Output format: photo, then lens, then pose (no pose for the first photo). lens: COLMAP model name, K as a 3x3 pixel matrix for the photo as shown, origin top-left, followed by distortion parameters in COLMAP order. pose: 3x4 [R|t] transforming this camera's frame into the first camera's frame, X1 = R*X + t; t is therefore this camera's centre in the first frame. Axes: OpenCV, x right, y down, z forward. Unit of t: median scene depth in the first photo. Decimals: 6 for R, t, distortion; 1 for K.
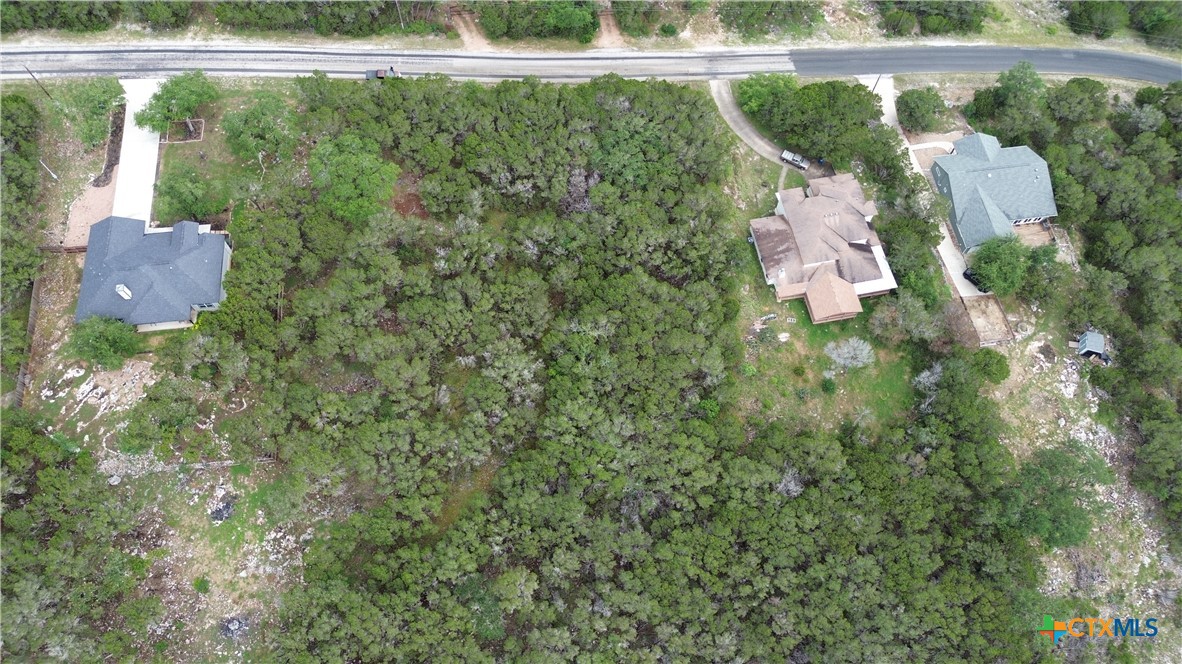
lens RADIAL K [[834.6, 0, 591.0], [0, 834.6, 332.0], [0, 0, 1]] dist [0.076423, -0.076736]
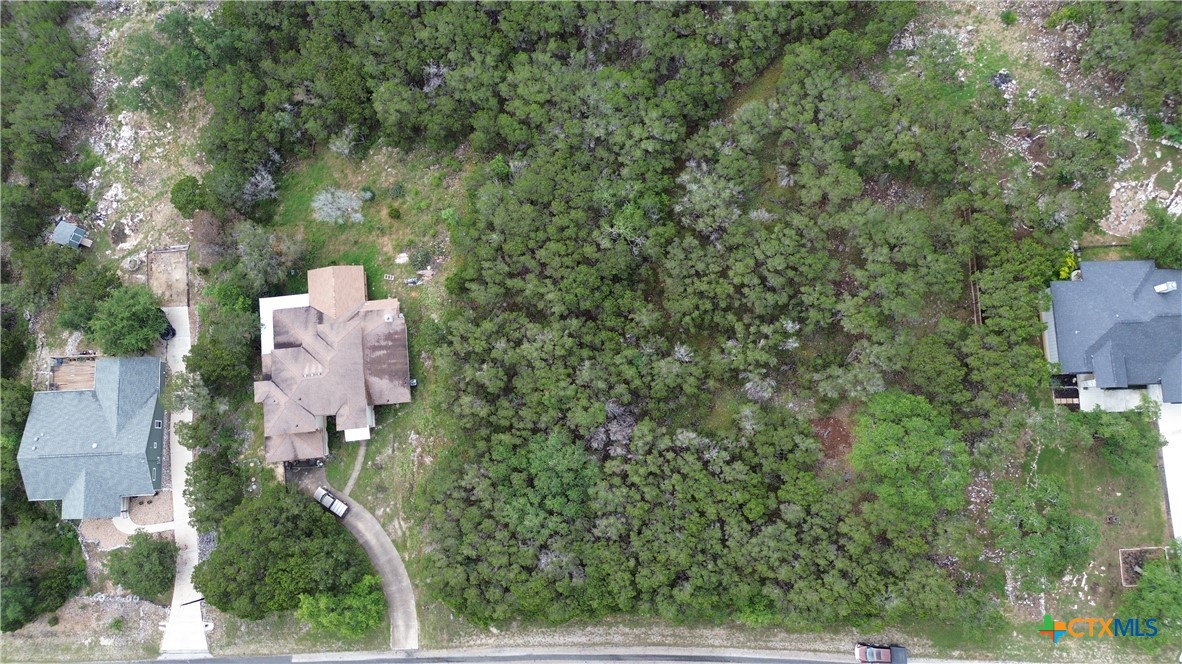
lens RADIAL K [[834.6, 0, 591.0], [0, 834.6, 332.0], [0, 0, 1]] dist [0.076423, -0.076736]
pose [[-0.996079, -0.084393, 0.026552, -0.001914], [0.084505, -0.818704, 0.567963, -0.552179], [-0.026194, 0.567980, 0.822625, 0.300911]]
